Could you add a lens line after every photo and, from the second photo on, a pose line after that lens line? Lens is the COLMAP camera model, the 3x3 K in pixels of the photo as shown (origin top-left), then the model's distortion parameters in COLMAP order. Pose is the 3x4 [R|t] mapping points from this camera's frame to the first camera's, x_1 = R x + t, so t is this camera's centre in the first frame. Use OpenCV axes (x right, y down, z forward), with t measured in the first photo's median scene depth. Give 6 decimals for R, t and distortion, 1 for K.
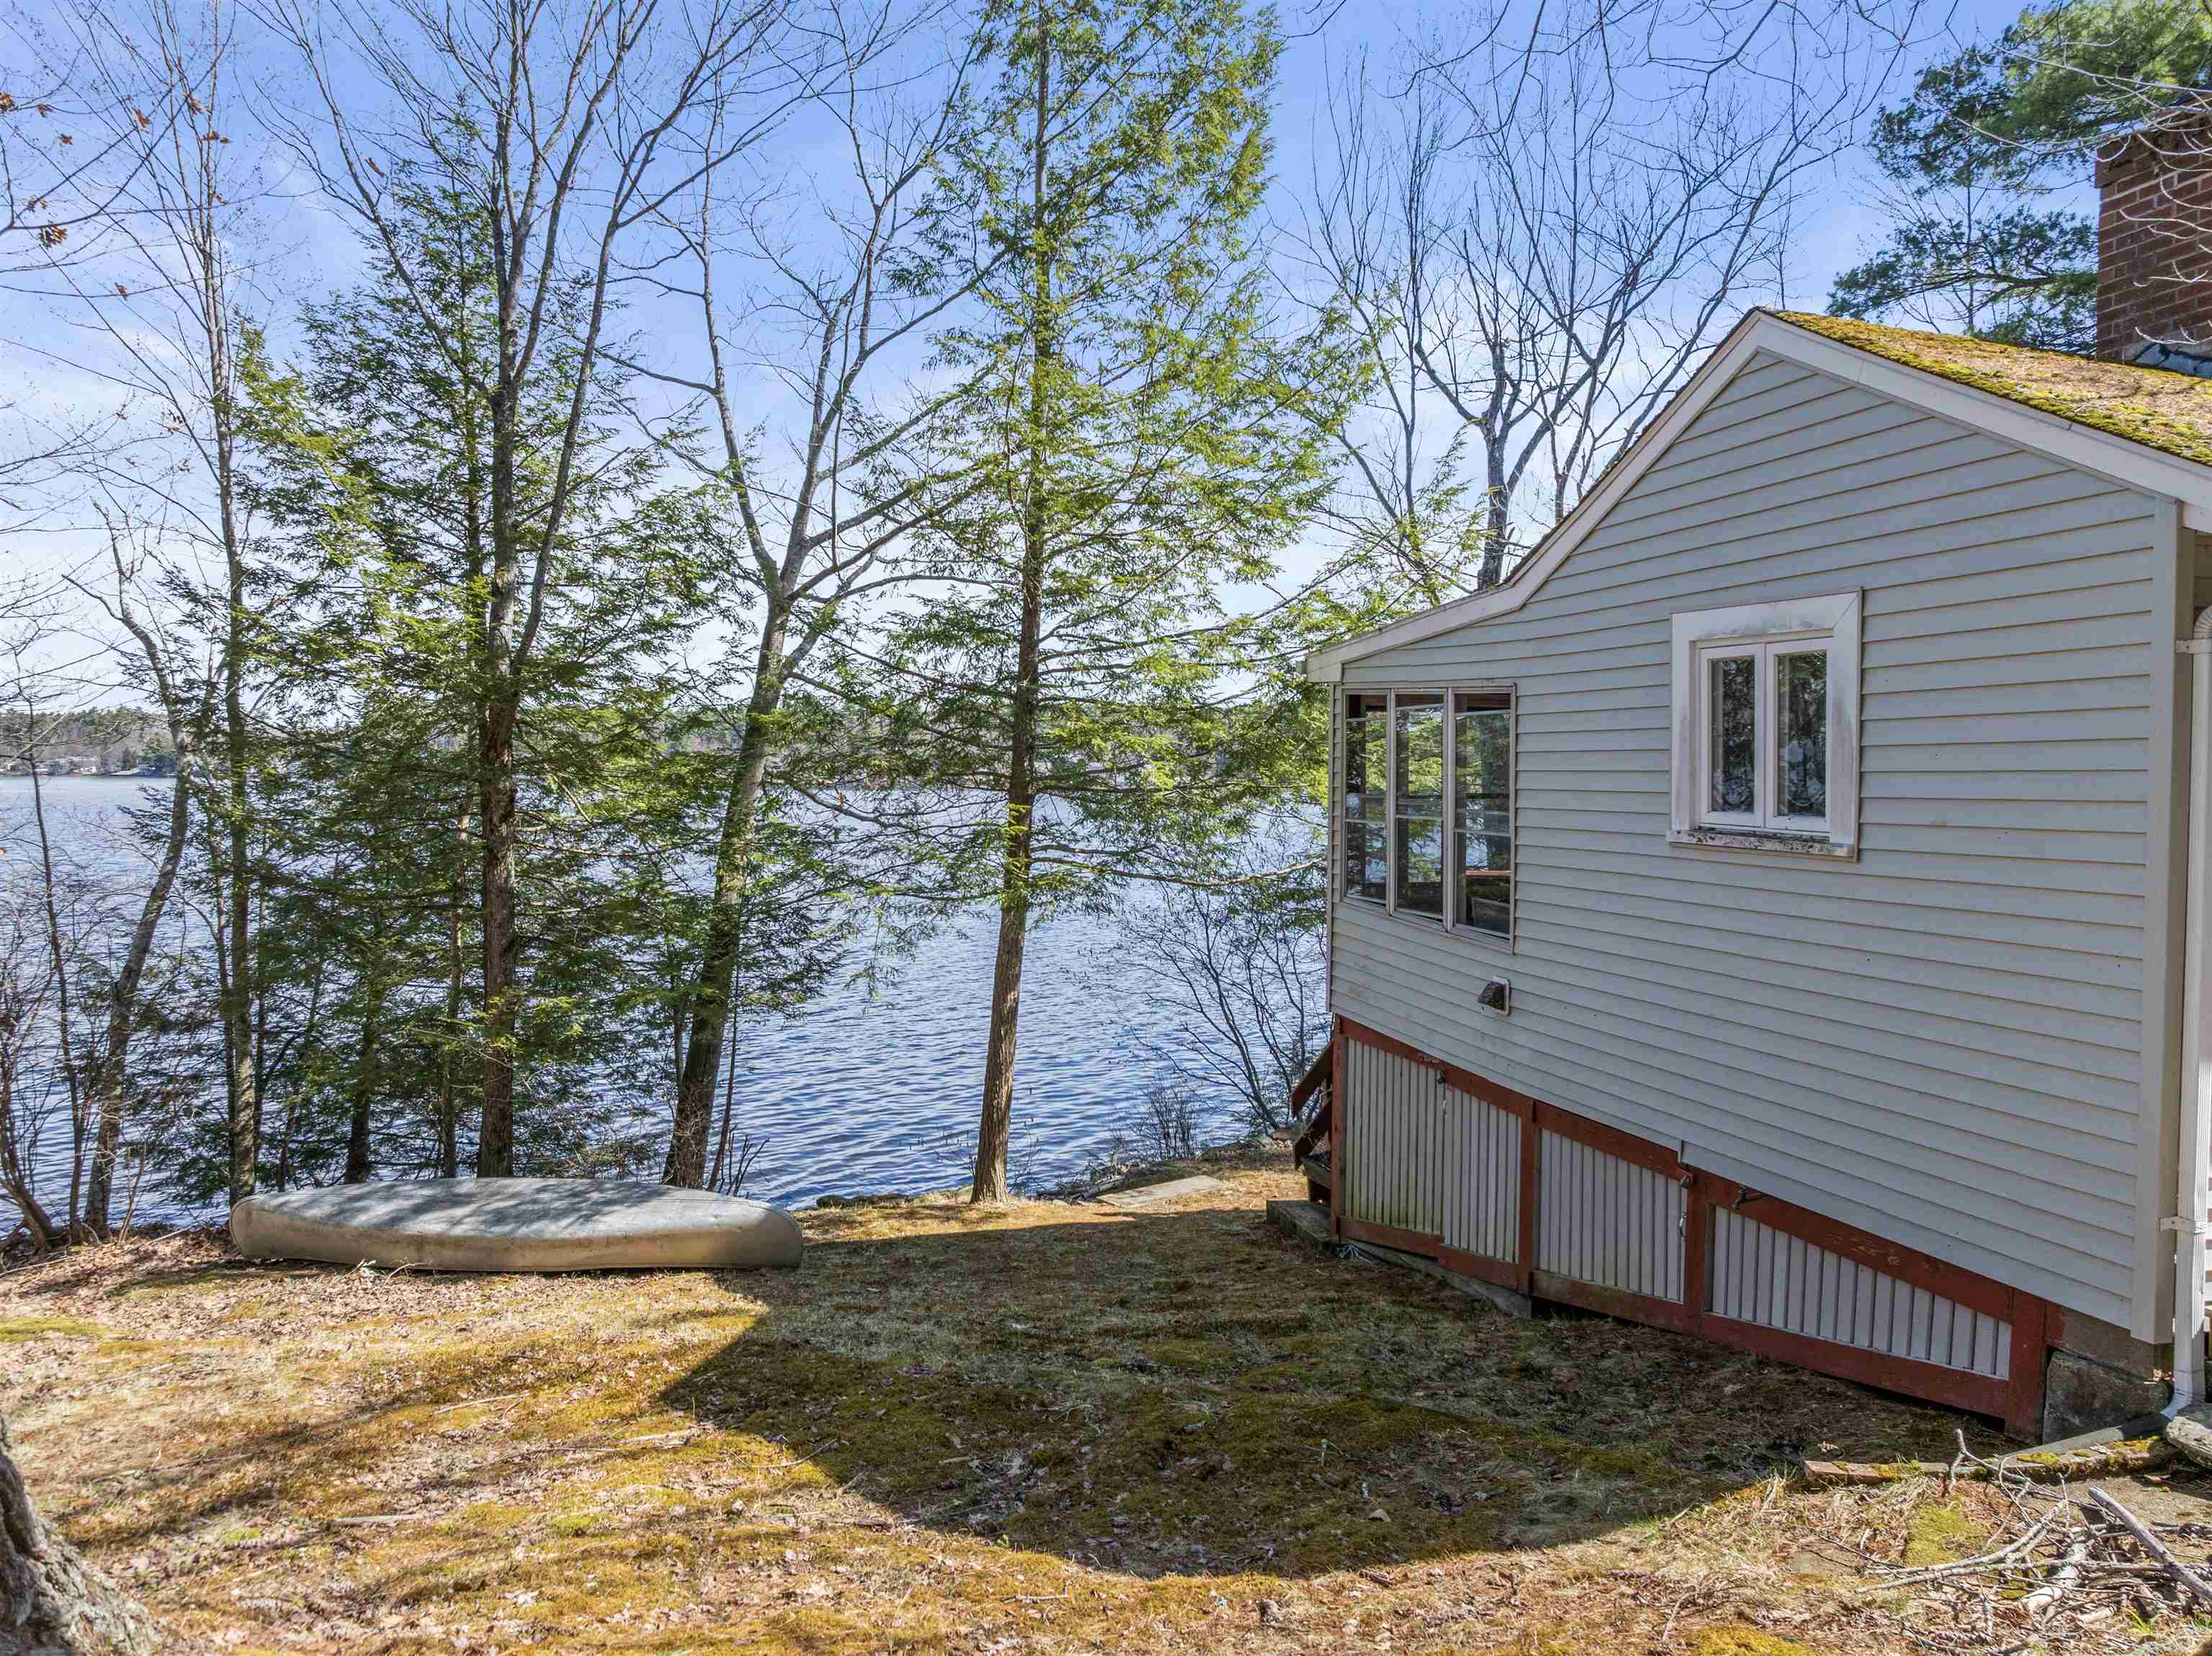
lens RADIAL K [[1651.1, 0, 1101.5], [0, 1651.1, 814.2], [0, 0, 1]] dist [-0.023953, -0.039519]
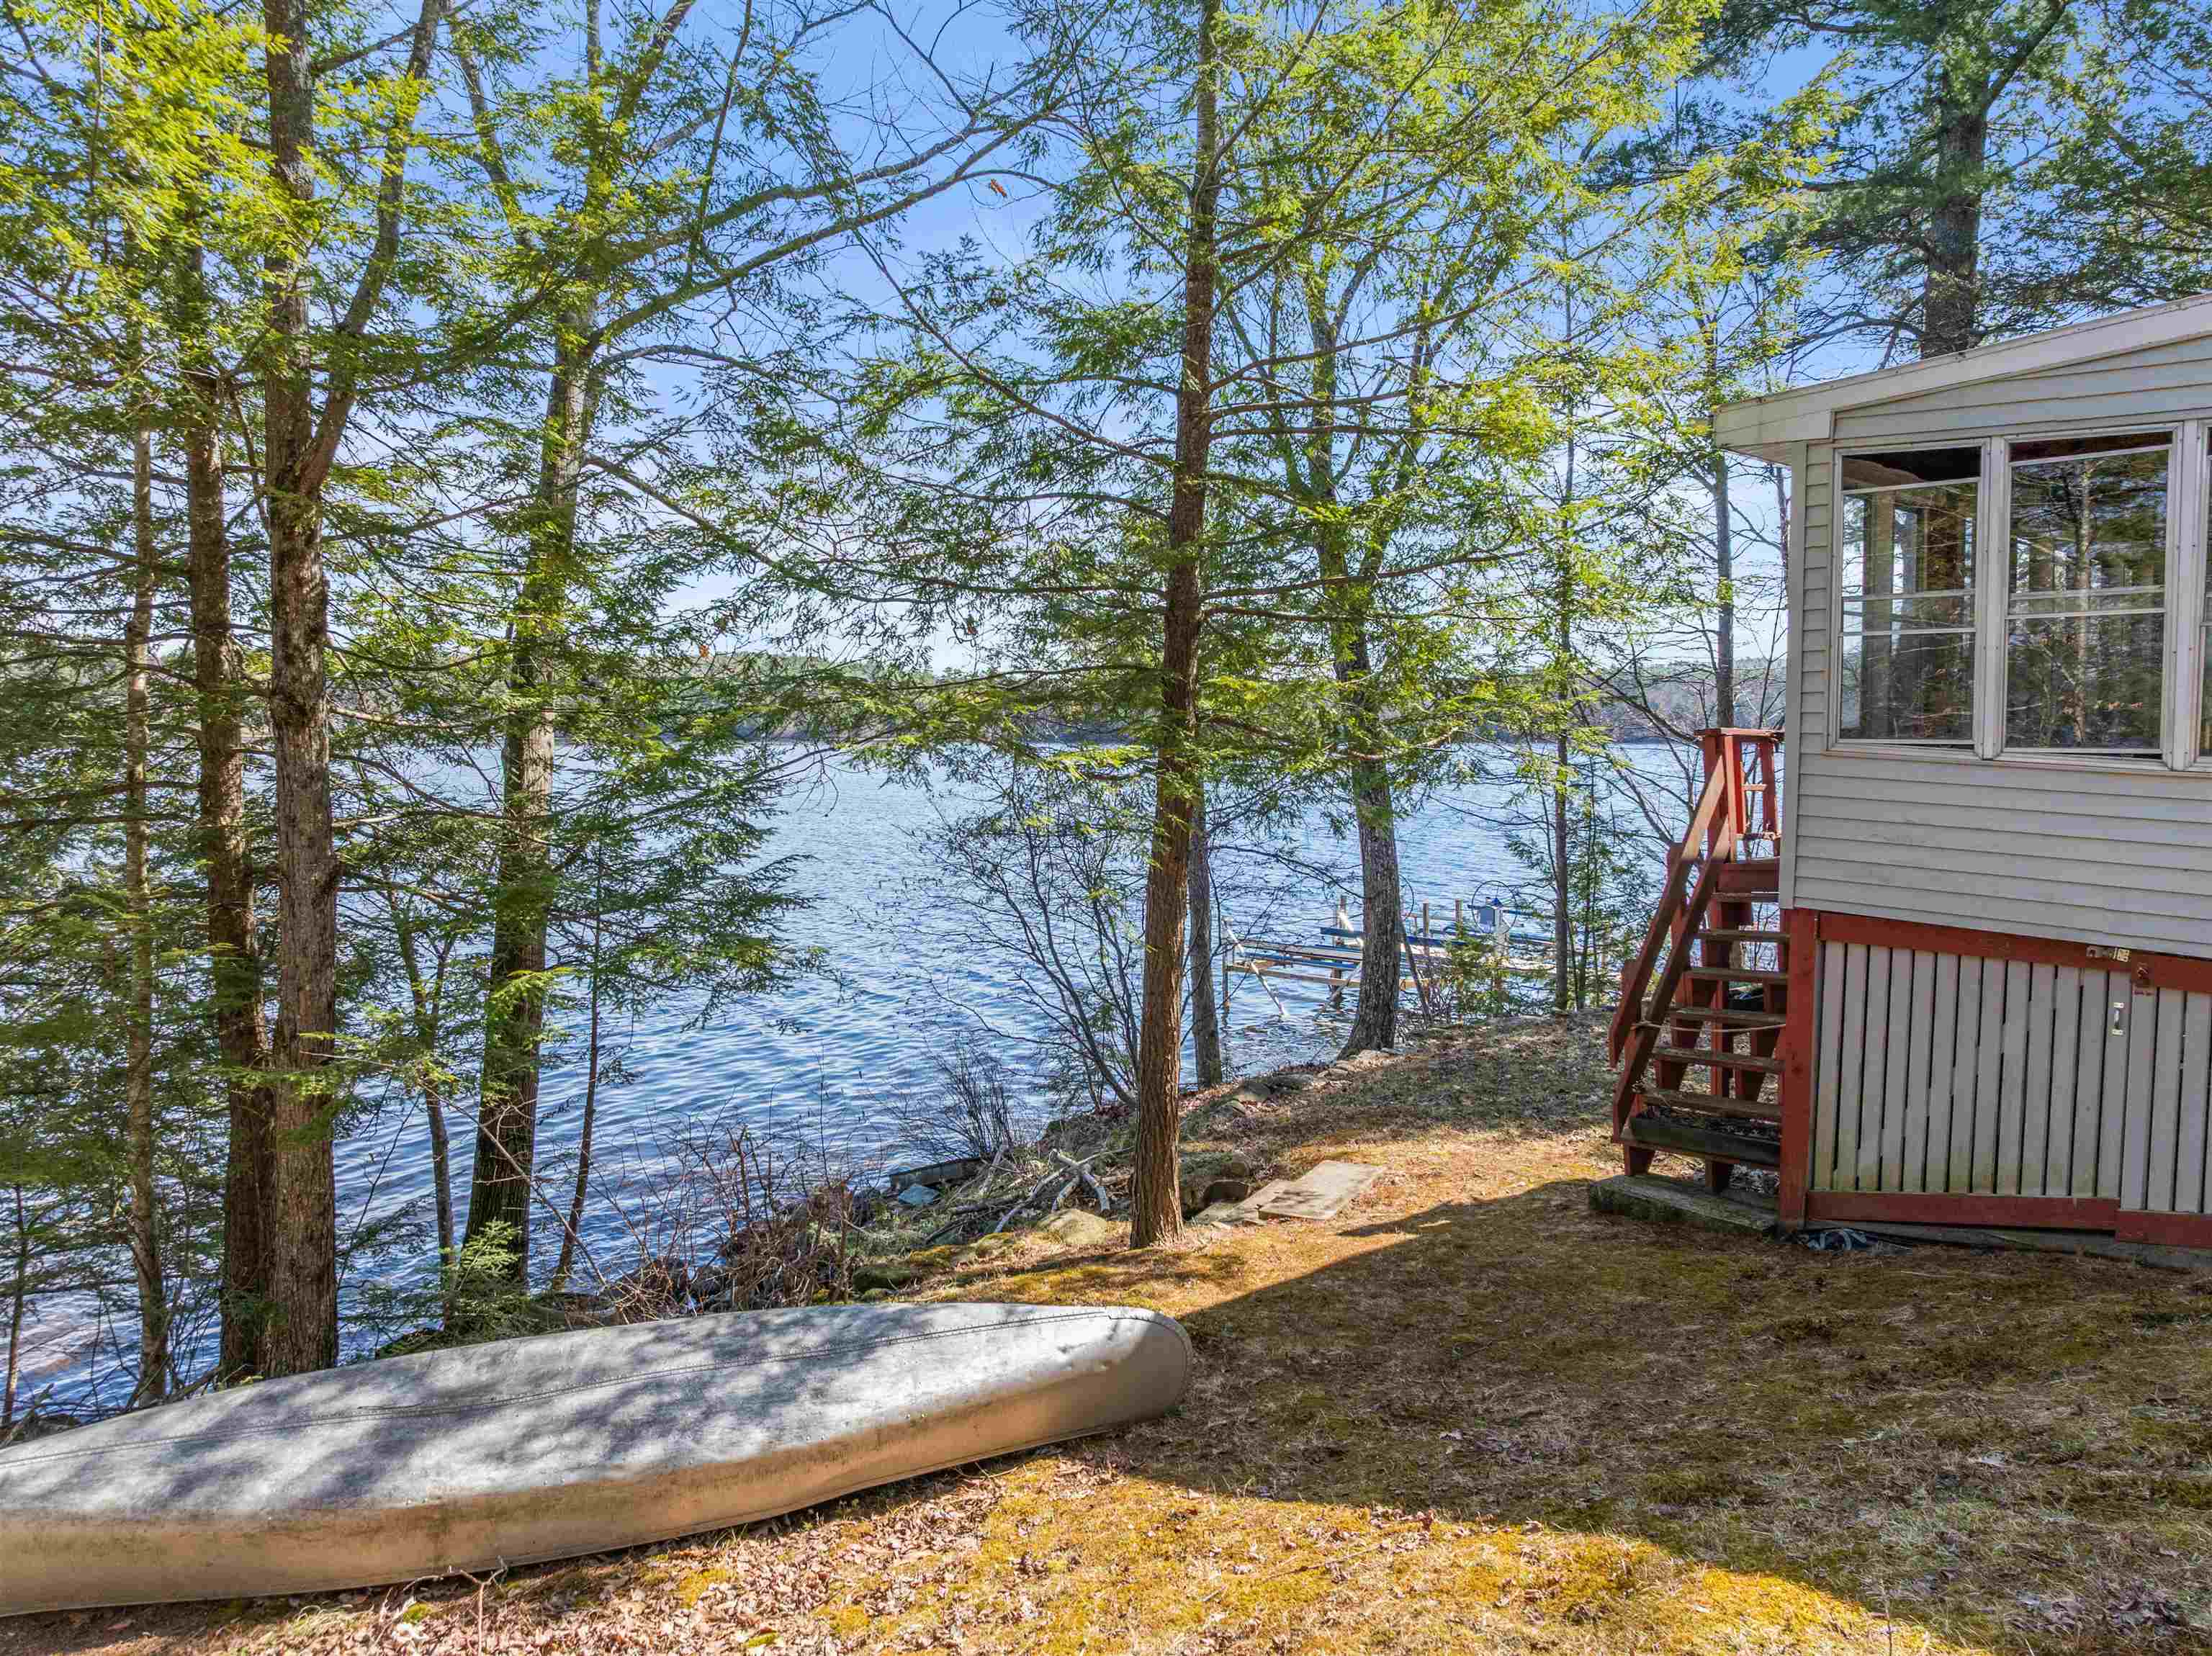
lens RADIAL K [[1651.1, 0, 1101.5], [0, 1651.1, 814.2], [0, 0, 1]] dist [-0.023953, -0.039519]
pose [[0.885490, -0.027931, 0.463818, -0.411986], [0.011652, 0.999213, 0.037927, 0.045075], [-0.464512, -0.028179, 0.885118, 0.468821]]
